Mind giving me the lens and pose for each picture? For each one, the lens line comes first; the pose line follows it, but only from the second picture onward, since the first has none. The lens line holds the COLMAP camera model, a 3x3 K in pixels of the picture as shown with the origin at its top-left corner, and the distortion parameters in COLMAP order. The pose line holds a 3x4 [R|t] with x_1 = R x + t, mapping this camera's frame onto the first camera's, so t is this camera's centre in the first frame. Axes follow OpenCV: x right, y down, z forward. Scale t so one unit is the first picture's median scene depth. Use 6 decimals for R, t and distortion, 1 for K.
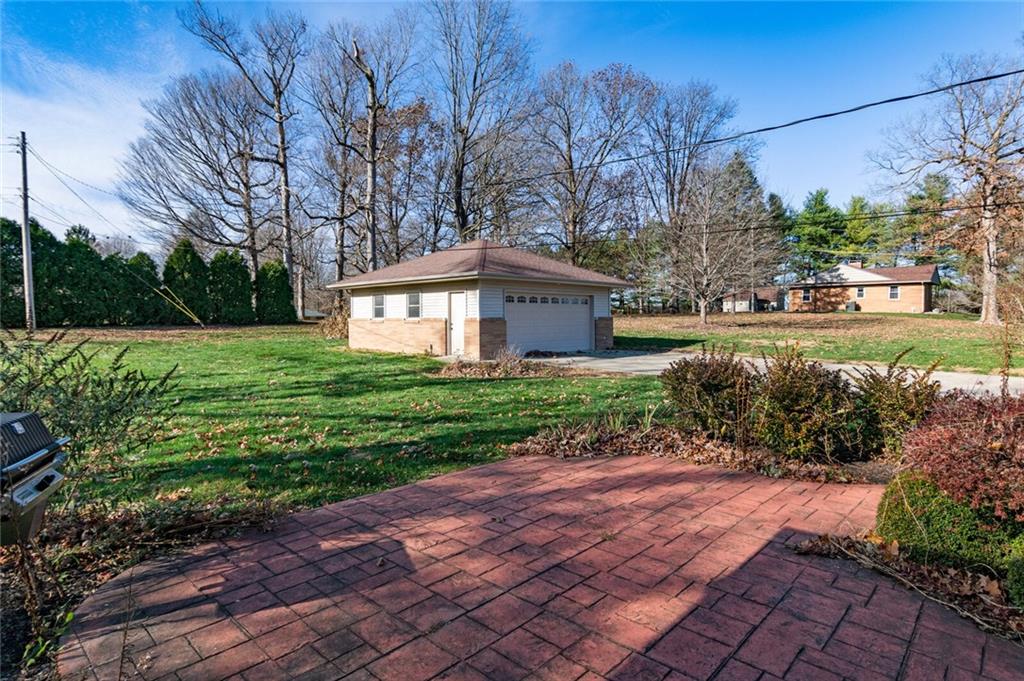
lens RADIAL K [[550.5, 0, 506.5], [0, 550.5, 339.0], [0, 0, 1]] dist [0.014488, -0.000114]
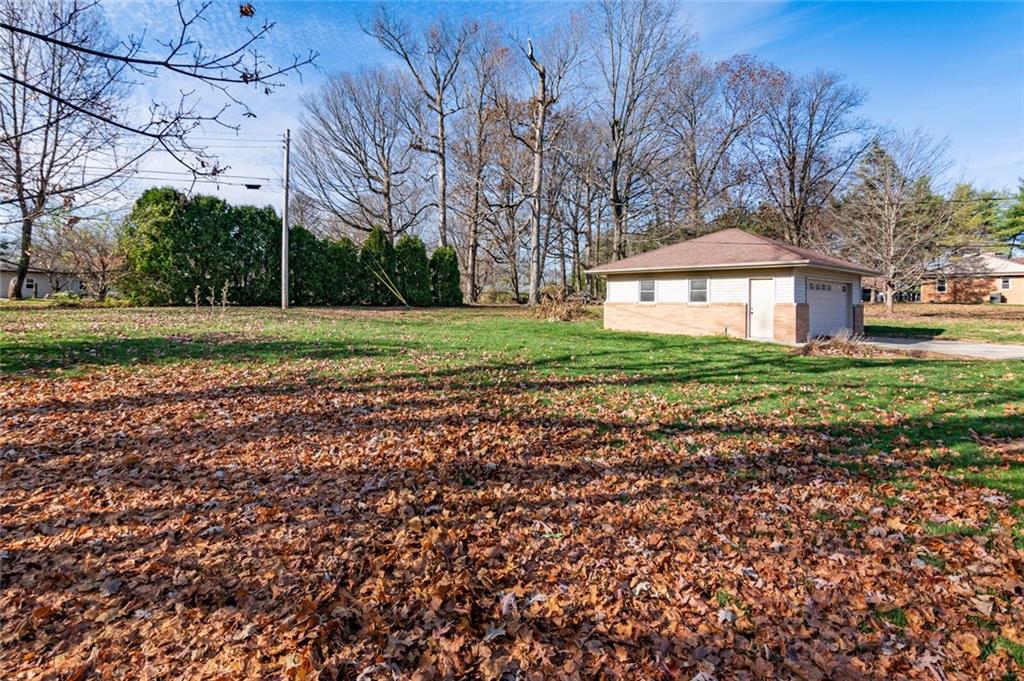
lens RADIAL K [[550.5, 0, 560.6], [0, 550.5, 303.4], [0, 0, 1]] dist [0.014488, -0.000114]
pose [[0.997657, 0.016192, -0.066469, -0.124735], [-0.018751, 0.999100, -0.038053, 0.003063], [0.065793, 0.039210, 0.997063, -0.024574]]
